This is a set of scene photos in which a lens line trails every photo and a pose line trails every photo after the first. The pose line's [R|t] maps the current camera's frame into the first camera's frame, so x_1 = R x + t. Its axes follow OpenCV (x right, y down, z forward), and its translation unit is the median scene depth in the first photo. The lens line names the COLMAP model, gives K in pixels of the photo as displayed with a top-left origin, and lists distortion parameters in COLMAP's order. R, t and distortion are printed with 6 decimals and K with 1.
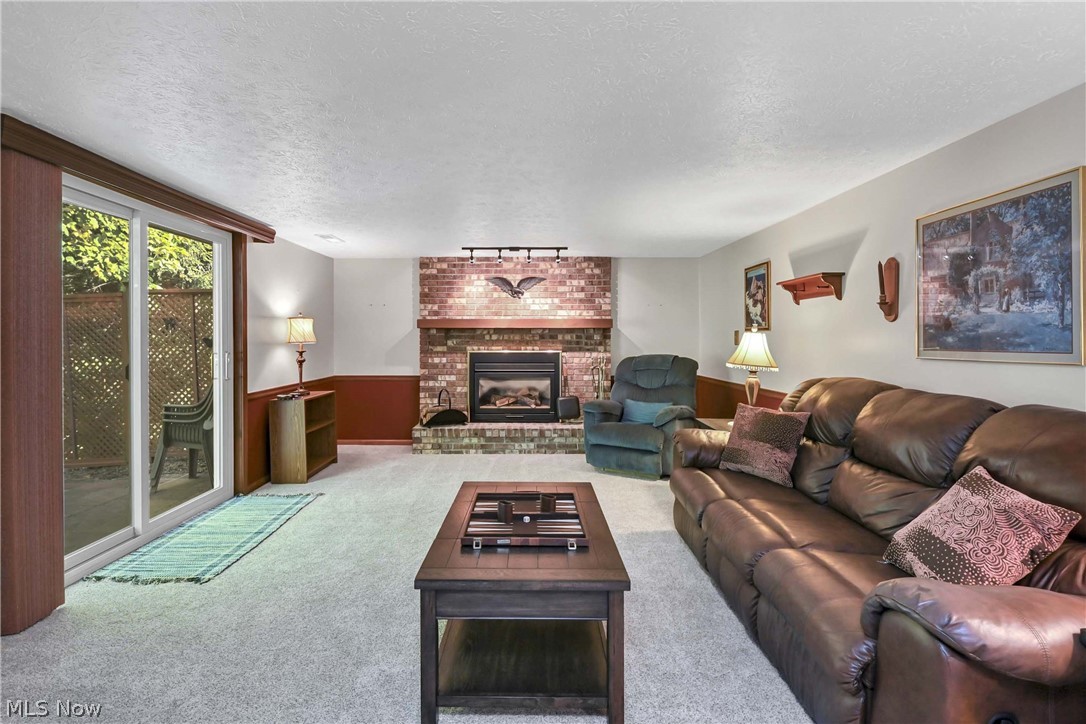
lens RADIAL K [[519.2, 0, 539.4], [0, 519.2, 351.2], [0, 0, 1]] dist [-0.003222, -0.000686]
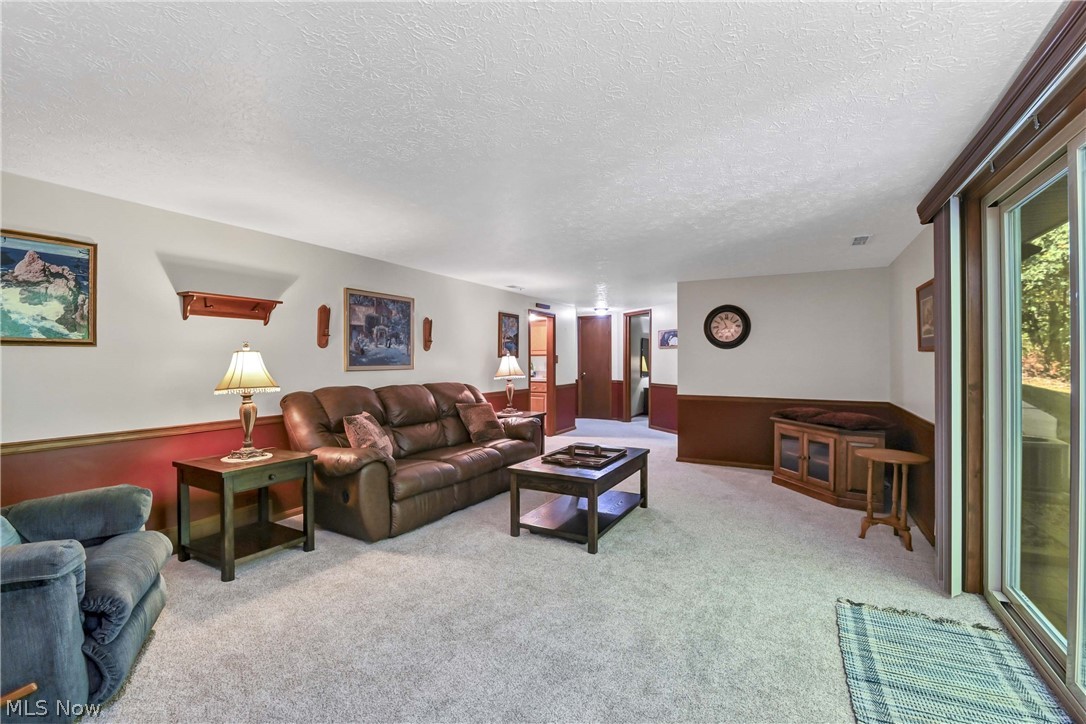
lens RADIAL K [[487.4, 0, 543.0], [0, 487.4, 362.0], [0, 0, 1]] dist [-0.001375, -0.009289]
pose [[-0.868664, 0.000043, 0.495401, -0.664624], [0.012674, 0.999675, 0.022137, -0.047294], [-0.495239, 0.025508, -0.868382, 2.270351]]
